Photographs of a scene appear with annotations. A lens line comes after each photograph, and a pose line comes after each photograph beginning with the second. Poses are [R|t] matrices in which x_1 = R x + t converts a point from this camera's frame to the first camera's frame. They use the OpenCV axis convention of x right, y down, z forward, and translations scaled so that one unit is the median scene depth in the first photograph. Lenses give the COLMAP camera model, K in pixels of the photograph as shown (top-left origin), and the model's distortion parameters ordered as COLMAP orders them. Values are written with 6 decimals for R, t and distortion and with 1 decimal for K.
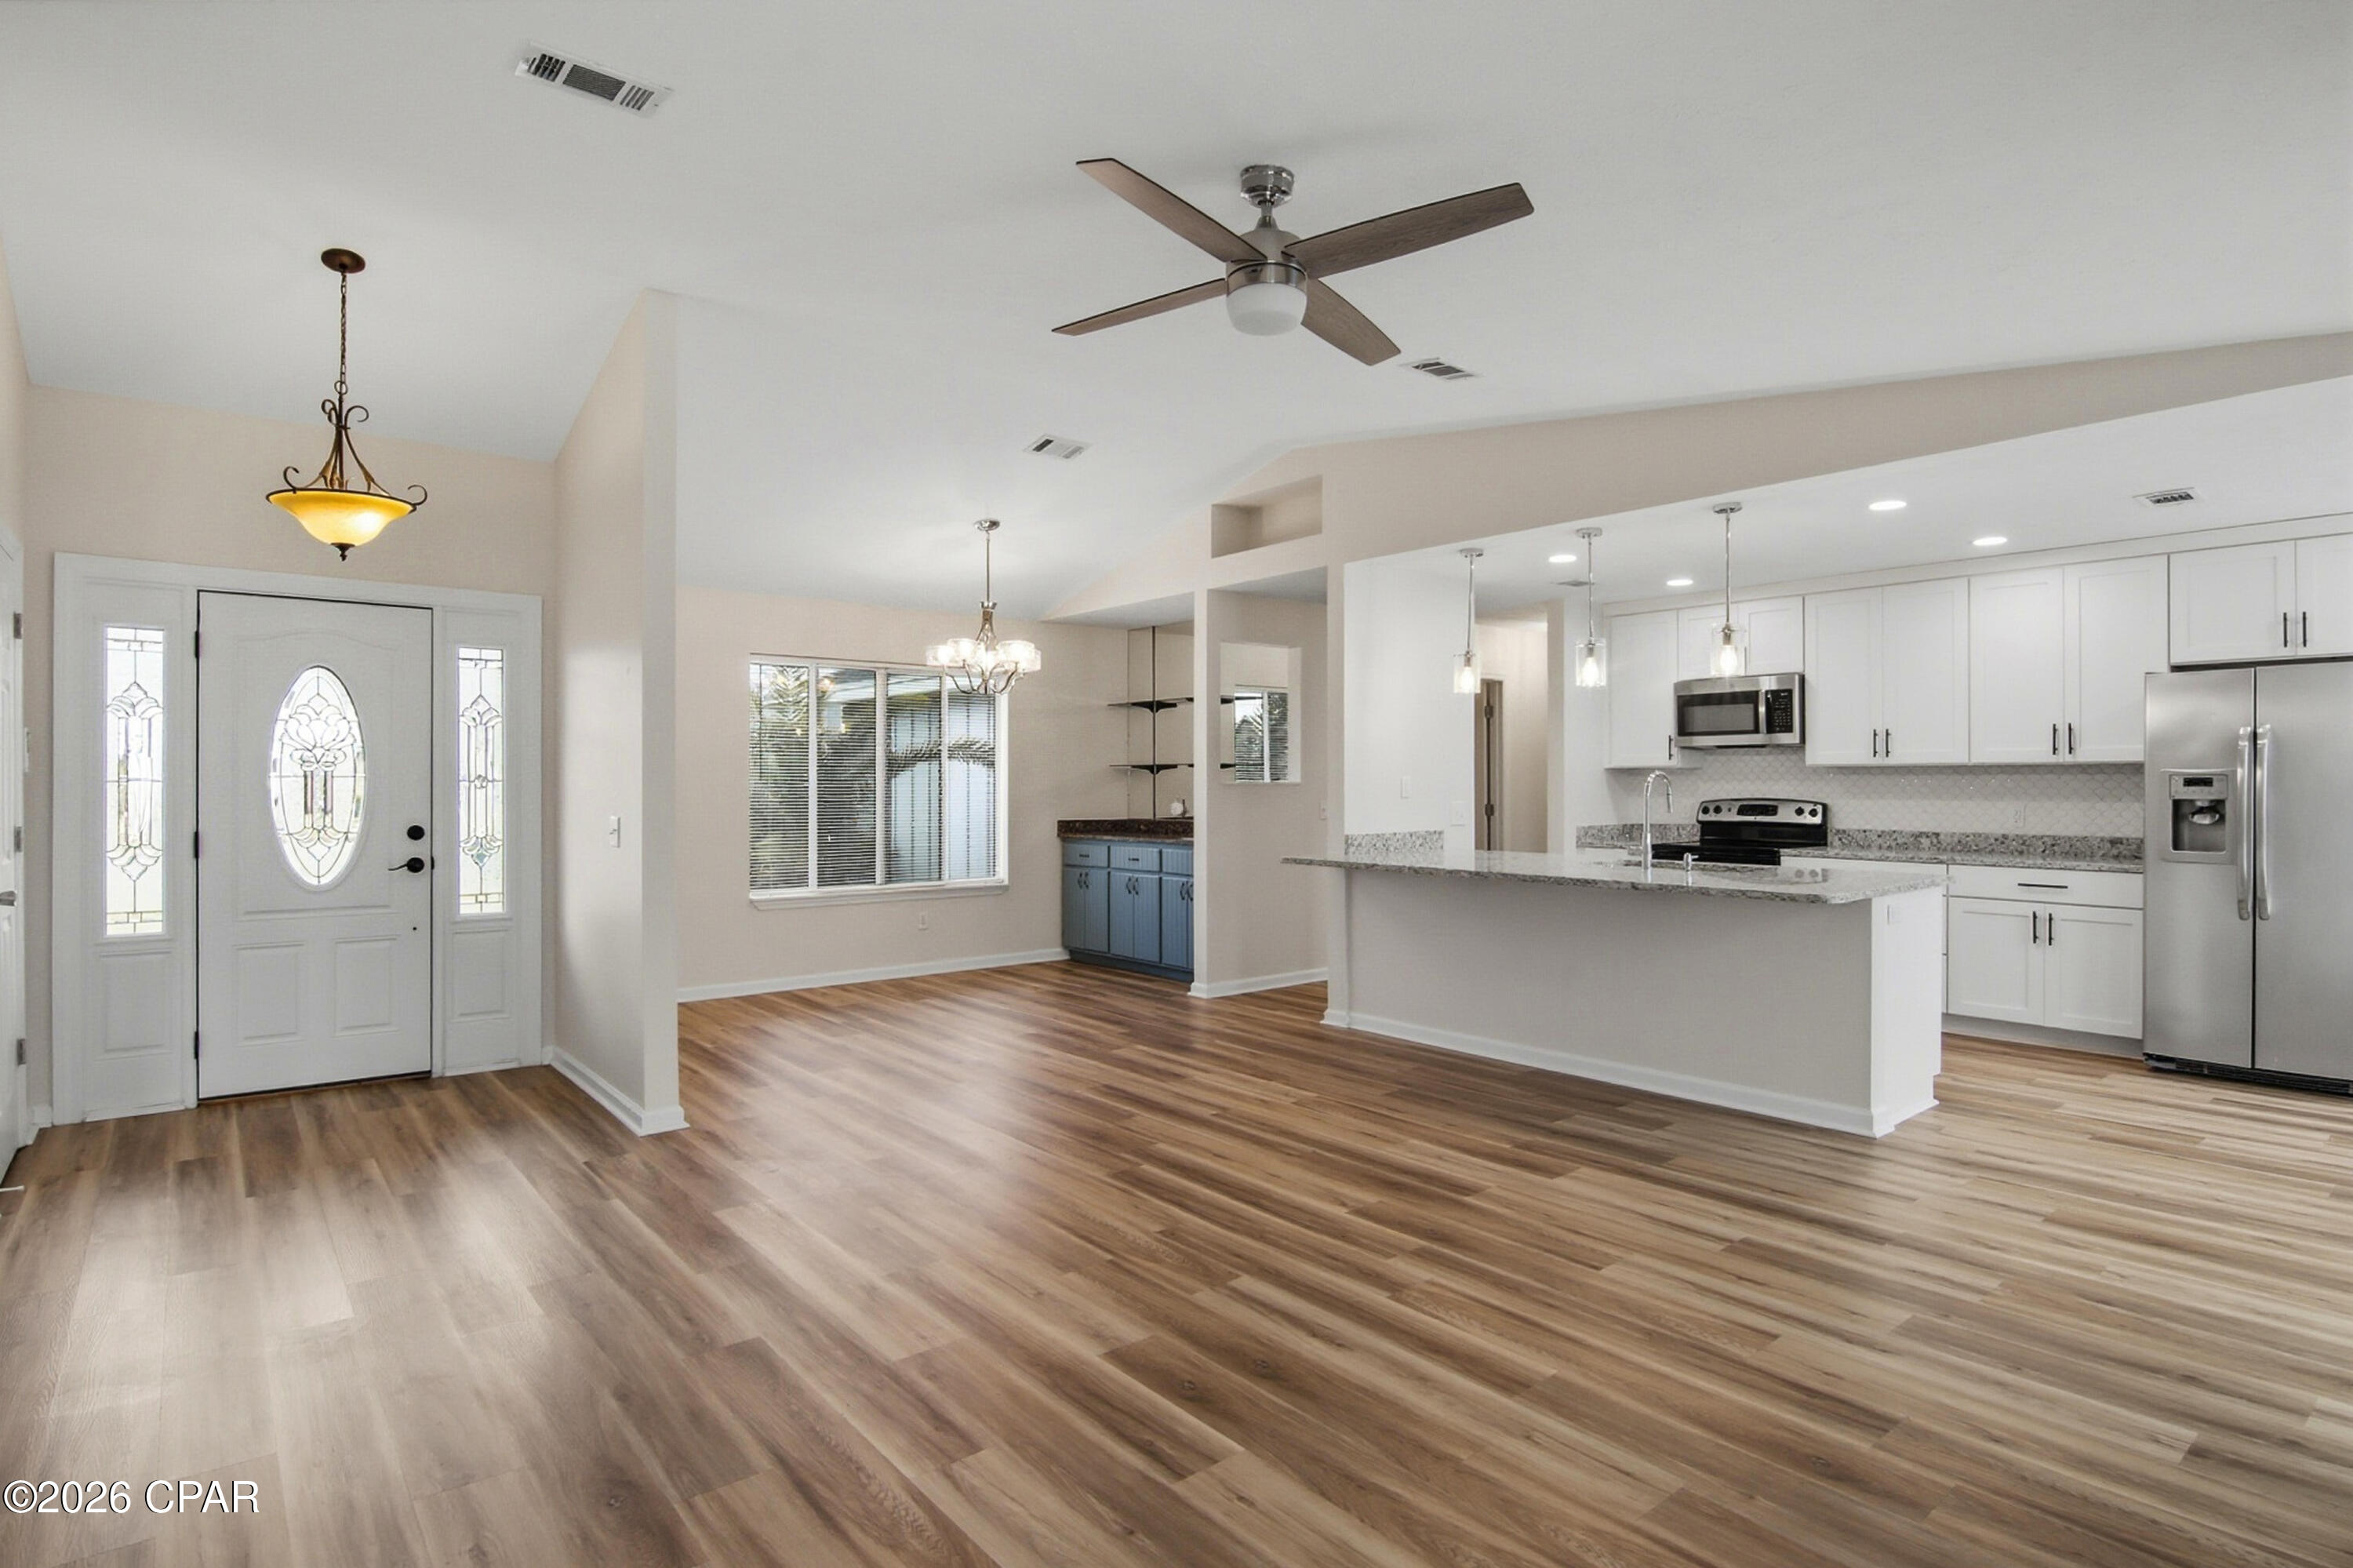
lens RADIAL K [[1211.5, 0, 1183.4], [0, 1211.5, 780.8], [0, 0, 1]] dist [-0.002367, -0.012130]
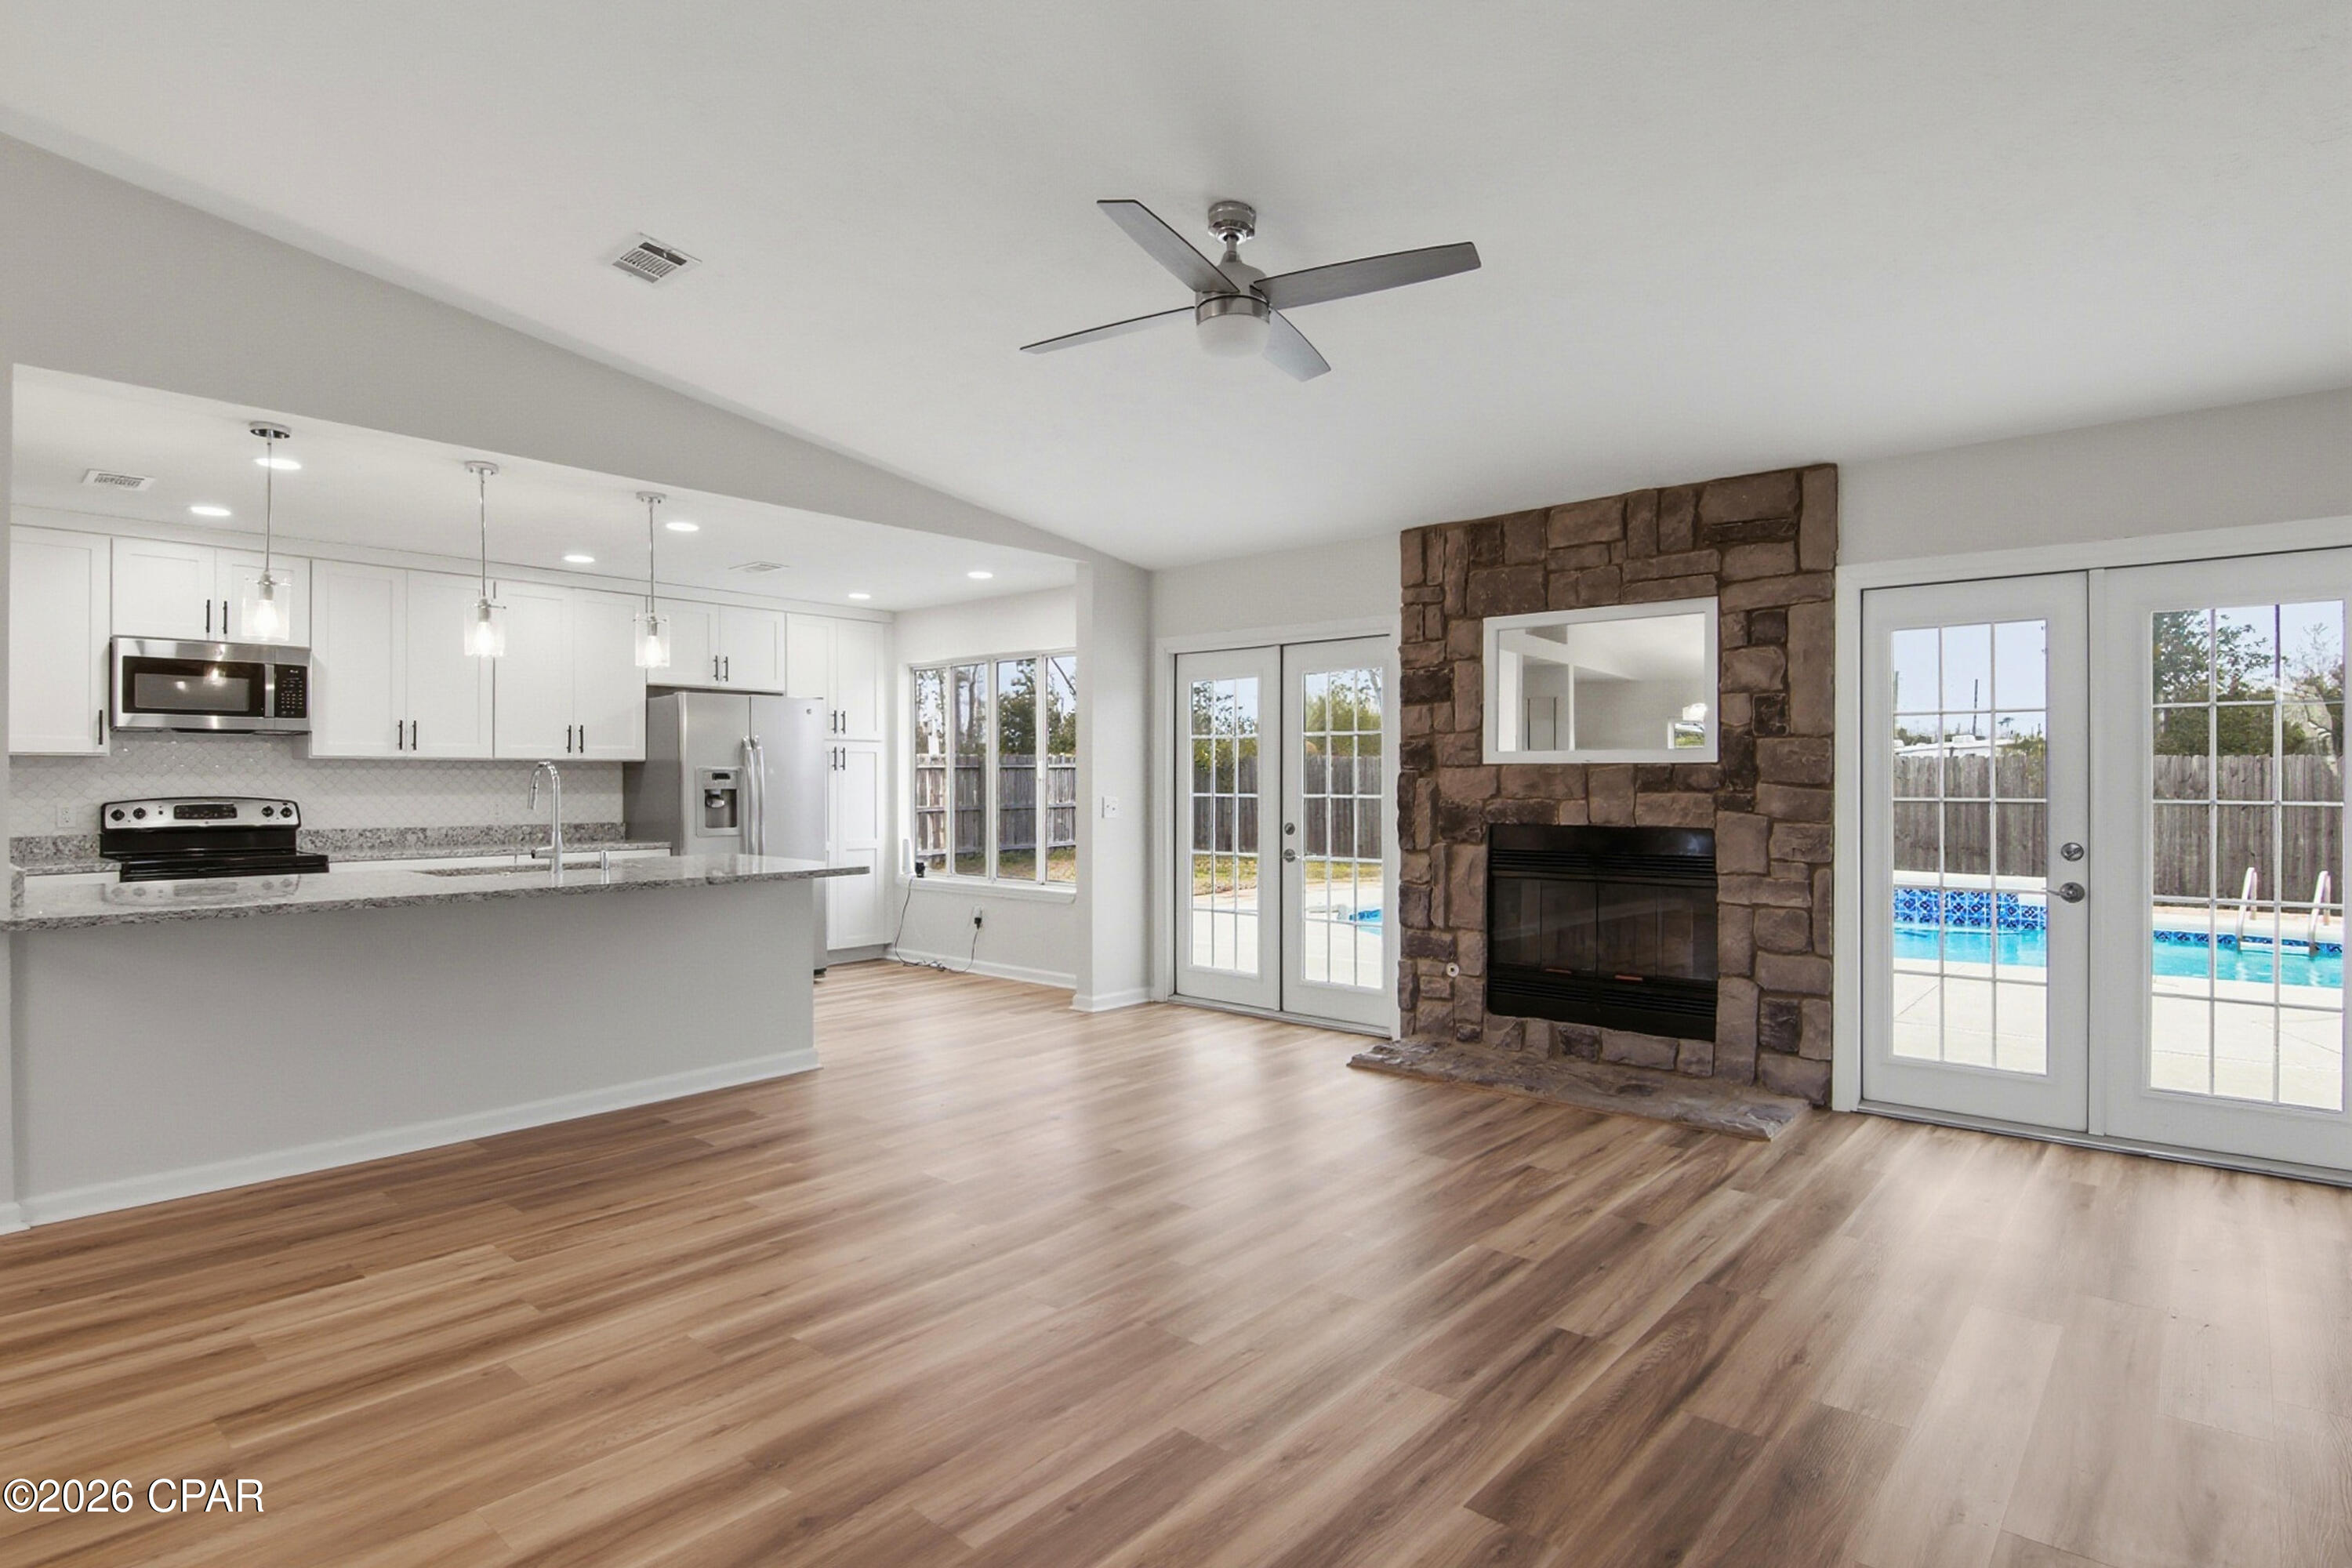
lens RADIAL K [[1211.0, 0, 1192.5], [0, 1211.0, 777.3], [0, 0, 1]] dist [-0.002367, -0.012130]
pose [[-0.170179, 0.002774, 0.985409, -0.571133], [0.001886, 0.999995, -0.002490, 0.006619], [-0.985411, 0.001435, -0.170183, 0.697501]]
